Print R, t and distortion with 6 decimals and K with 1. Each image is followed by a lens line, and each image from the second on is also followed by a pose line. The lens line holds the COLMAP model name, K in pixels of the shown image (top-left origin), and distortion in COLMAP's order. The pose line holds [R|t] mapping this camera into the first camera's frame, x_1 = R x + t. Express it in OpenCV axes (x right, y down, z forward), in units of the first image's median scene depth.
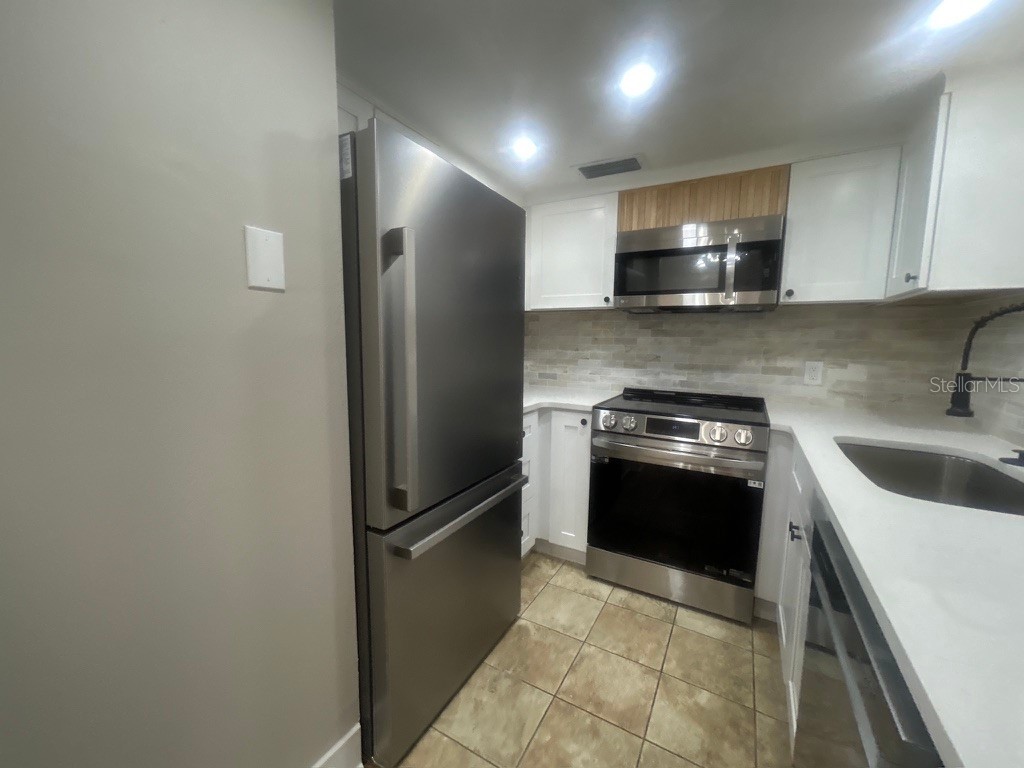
lens RADIAL K [[410.0, 0, 513.0], [0, 410.0, 385.9], [0, 0, 1]] dist [0.000681, 0.000710]
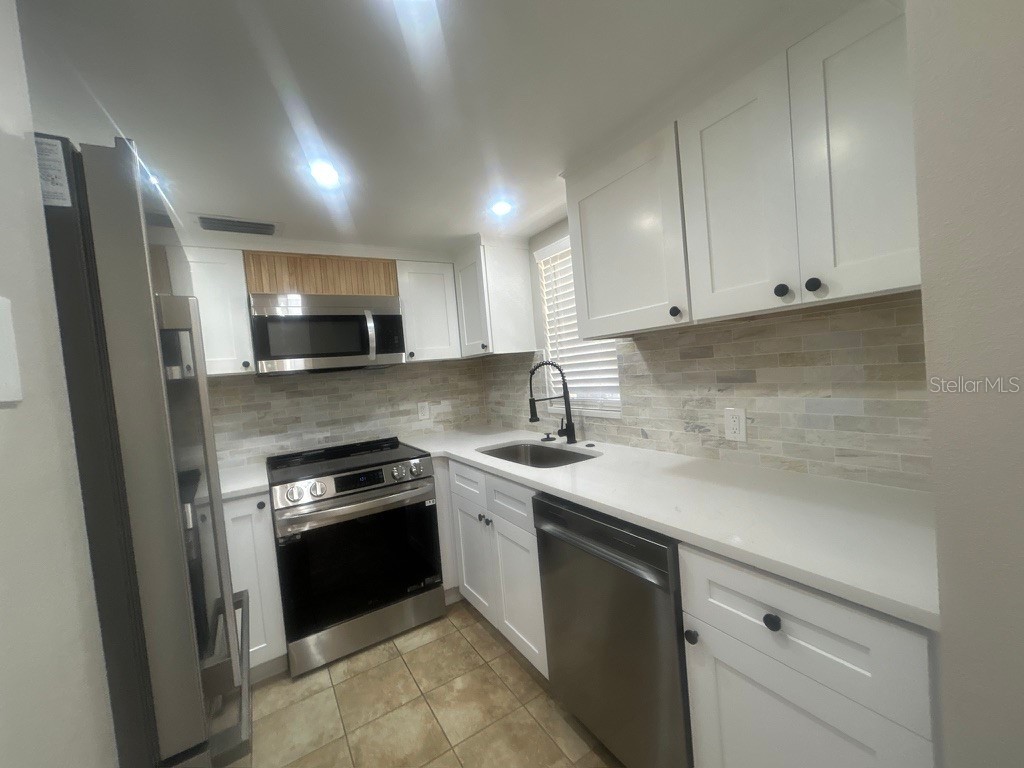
lens RADIAL K [[410.0, 0, 513.0], [0, 410.0, 385.9], [0, 0, 1]] dist [0.000681, 0.000710]
pose [[0.465732, -0.094474, 0.879868, -0.350456], [0.194456, 0.980908, 0.002393, -0.064378], [-0.863296, 0.169981, 0.475212, 0.097486]]
